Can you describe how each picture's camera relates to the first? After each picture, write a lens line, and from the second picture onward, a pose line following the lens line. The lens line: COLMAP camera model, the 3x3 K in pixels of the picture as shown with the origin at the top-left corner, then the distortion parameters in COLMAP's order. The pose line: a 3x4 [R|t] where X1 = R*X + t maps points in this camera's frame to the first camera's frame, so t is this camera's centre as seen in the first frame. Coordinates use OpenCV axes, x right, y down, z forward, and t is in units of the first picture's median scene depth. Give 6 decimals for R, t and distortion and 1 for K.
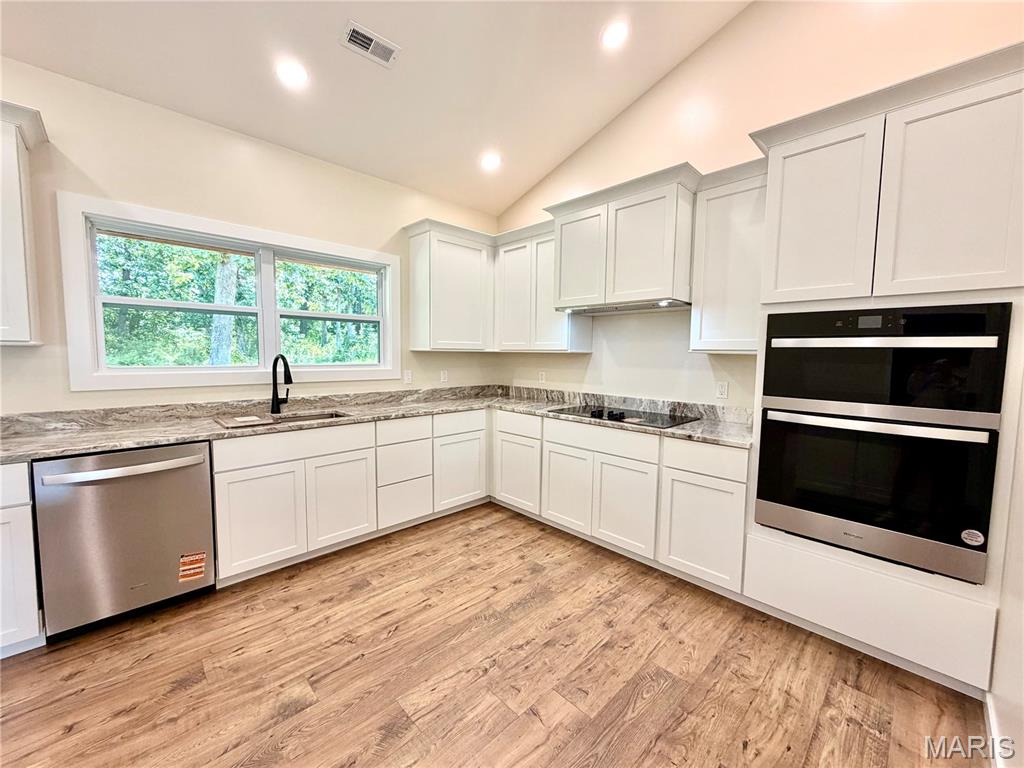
lens RADIAL K [[407.8, 0, 509.2], [0, 407.8, 382.7], [0, 0, 1]] dist [-0.000742, 0.000961]
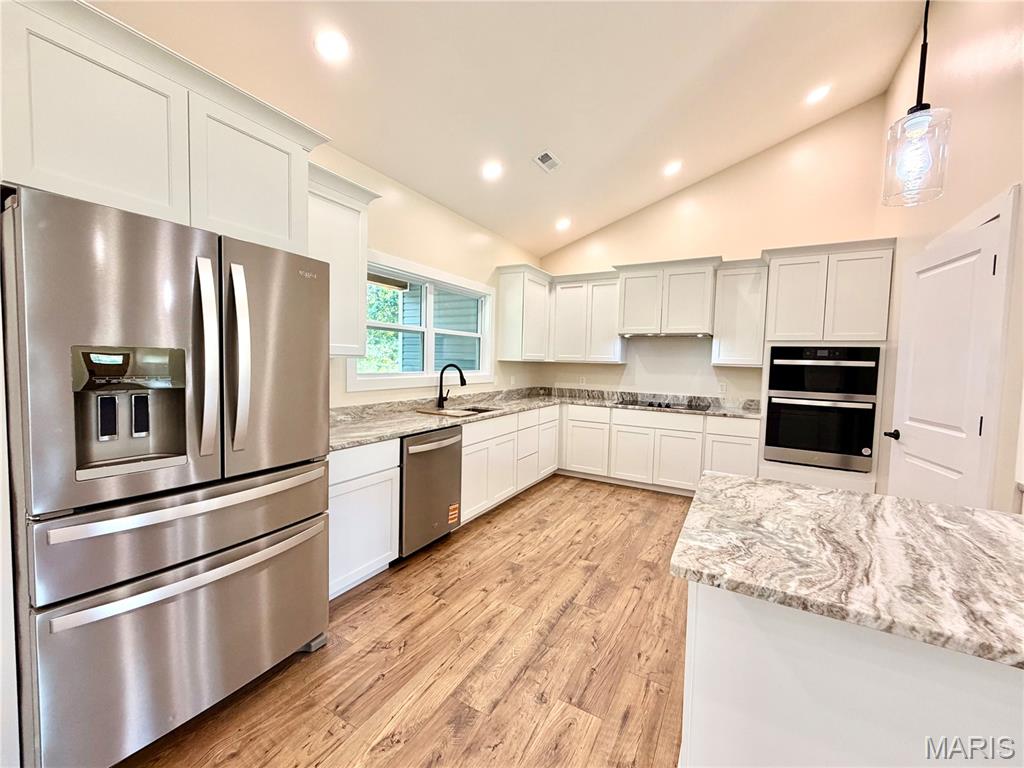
lens RADIAL K [[407.8, 0, 509.6], [0, 407.8, 382.1], [0, 0, 1]] dist [-0.000742, 0.000961]
pose [[0.960935, -0.003406, 0.276753, -0.749064], [0.006936, 0.999907, -0.011777, 0.007163], [-0.276687, 0.013236, 0.960869, -0.335195]]
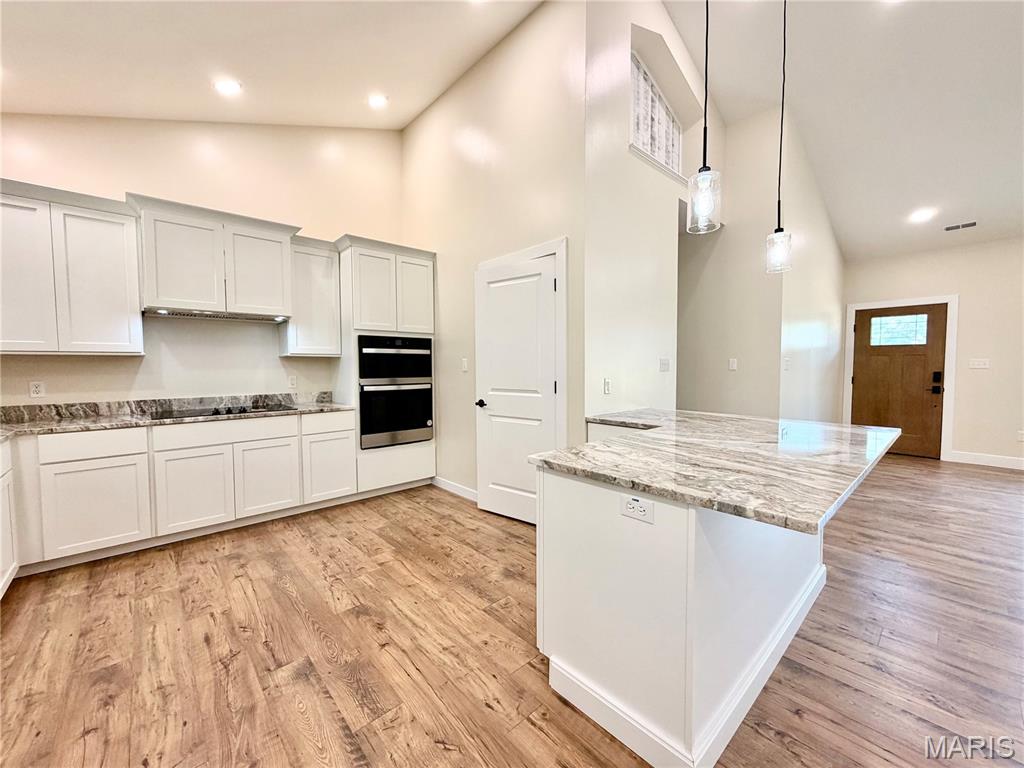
lens RADIAL K [[407.8, 0, 508.9], [0, 407.8, 383.0], [0, 0, 1]] dist [-0.000742, 0.000961]
pose [[0.034774, -0.060002, 0.997592, -0.873133], [0.075188, 0.995524, 0.057257, -0.003564], [-0.996563, 0.073016, 0.039129, 0.188749]]
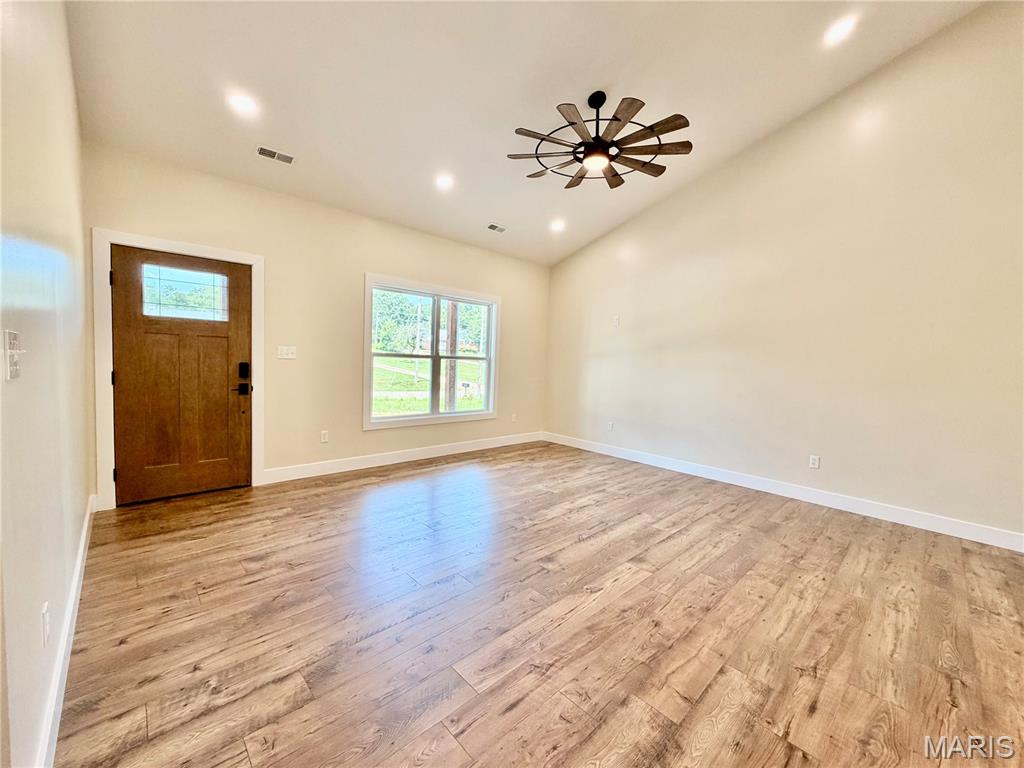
lens RADIAL K [[407.8, 0, 512.3], [0, 407.8, 383.2], [0, 0, 1]] dist [-0.000742, 0.000961]
pose [[-0.998447, -0.055630, 0.003109, 0.239514], [-0.054704, 0.989364, 0.134784, 0.043485], [-0.010574, 0.134404, -0.990870, -0.435532]]
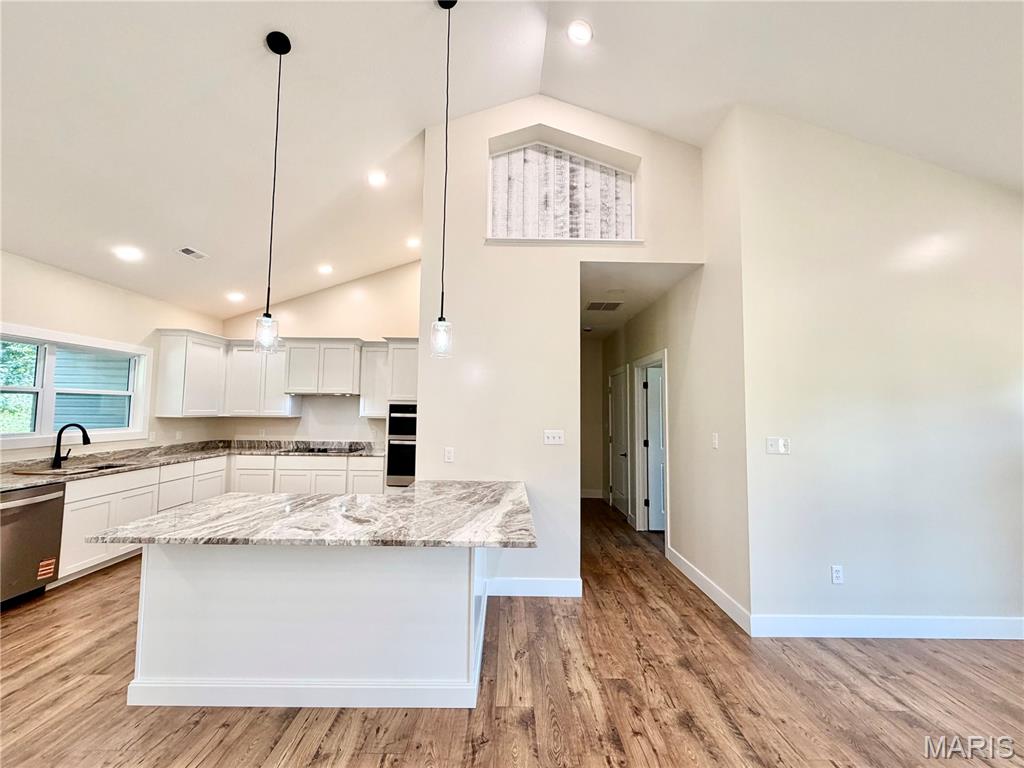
lens RADIAL K [[407.8, 0, 509.4], [0, 407.8, 383.3], [0, 0, 1]] dist [-0.000742, 0.000961]
pose [[0.692690, 0.042666, 0.719973, -0.539206], [0.047715, 0.993351, -0.104773, 0.009467], [-0.719656, 0.106928, 0.686048, -1.015549]]
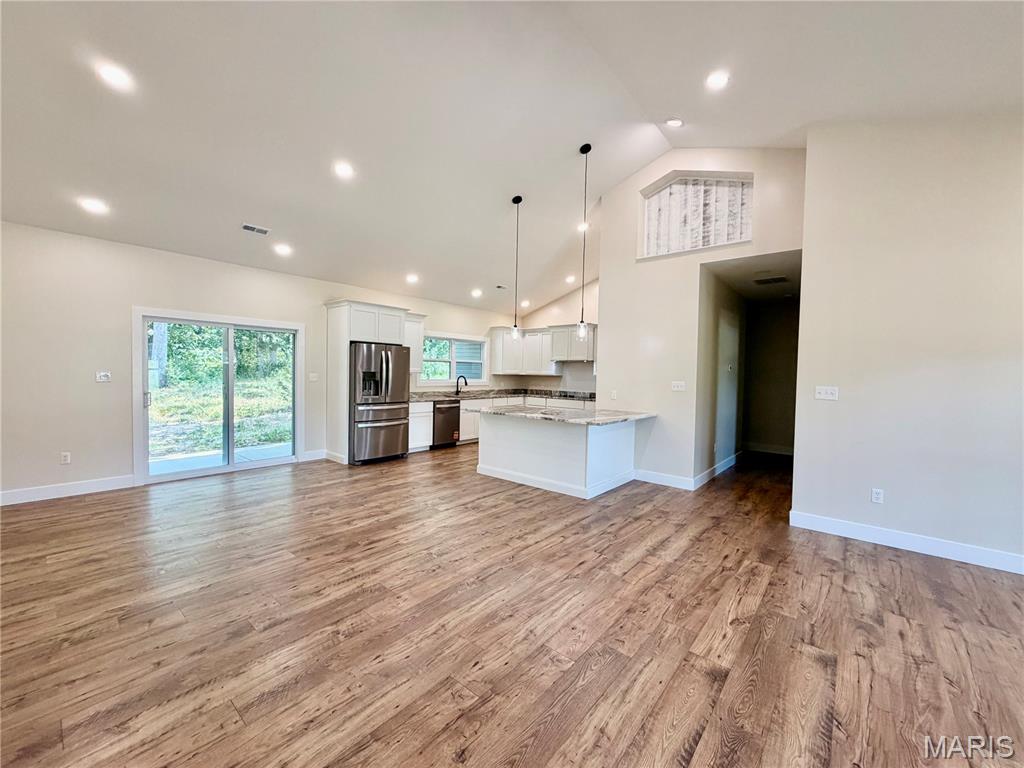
lens RADIAL K [[407.8, 0, 510.6], [0, 407.8, 383.1], [0, 0, 1]] dist [-0.000742, 0.000961]
pose [[0.995195, 0.004527, 0.097810, -0.497111], [-0.000282, 0.999059, -0.043378, 0.115042], [-0.097915, 0.043142, 0.994259, -2.020110]]
